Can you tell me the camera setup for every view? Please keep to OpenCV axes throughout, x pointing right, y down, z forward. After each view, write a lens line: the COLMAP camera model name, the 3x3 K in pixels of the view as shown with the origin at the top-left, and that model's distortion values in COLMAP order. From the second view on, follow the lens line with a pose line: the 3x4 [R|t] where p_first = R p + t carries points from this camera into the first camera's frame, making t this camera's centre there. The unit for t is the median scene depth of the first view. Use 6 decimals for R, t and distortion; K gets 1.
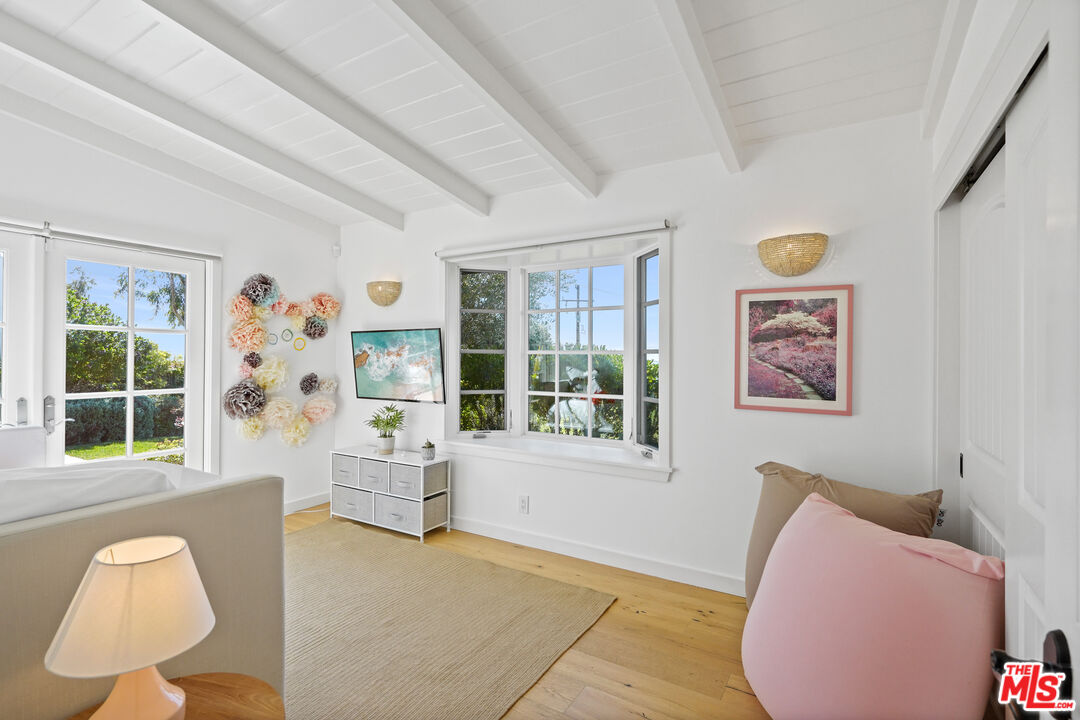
lens RADIAL K [[505.0, 0, 538.5], [0, 505.0, 359.4], [0, 0, 1]] dist [0.003141, 0.000363]
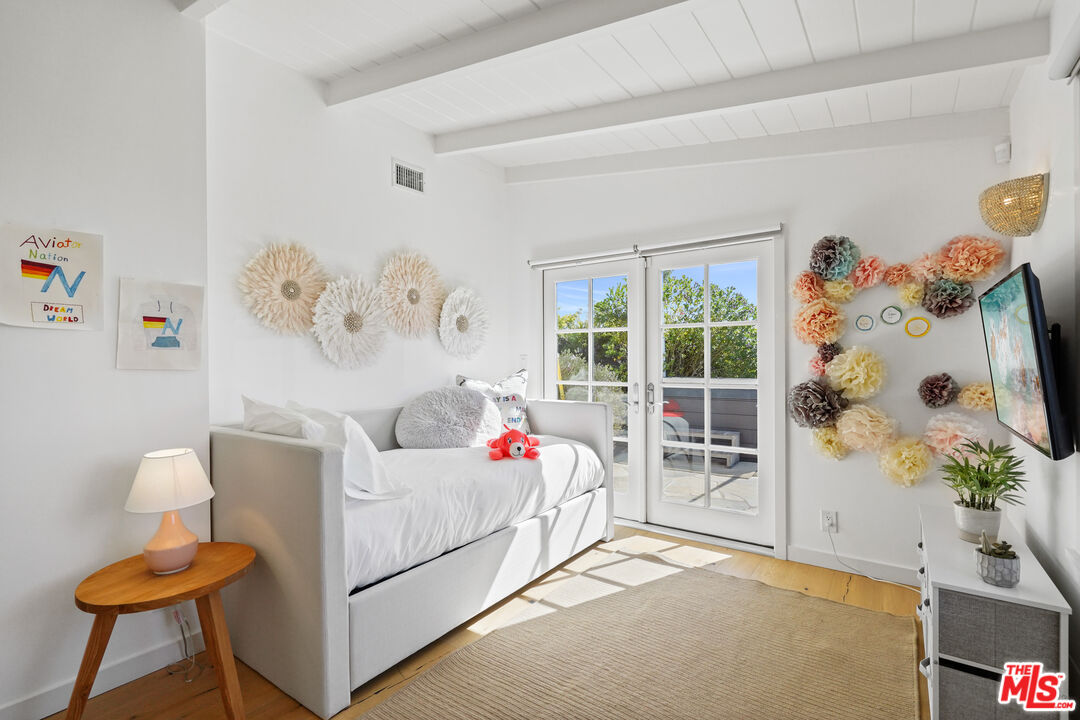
lens RADIAL K [[505.0, 0, 536.8], [0, 505.0, 360.0], [0, 0, 1]] dist [0.003141, 0.000363]
pose [[-0.087027, -0.003402, -0.996200, 0.220741], [0.002682, 0.999990, -0.003649, 0.013588], [0.996202, -0.002990, -0.087017, 0.620355]]
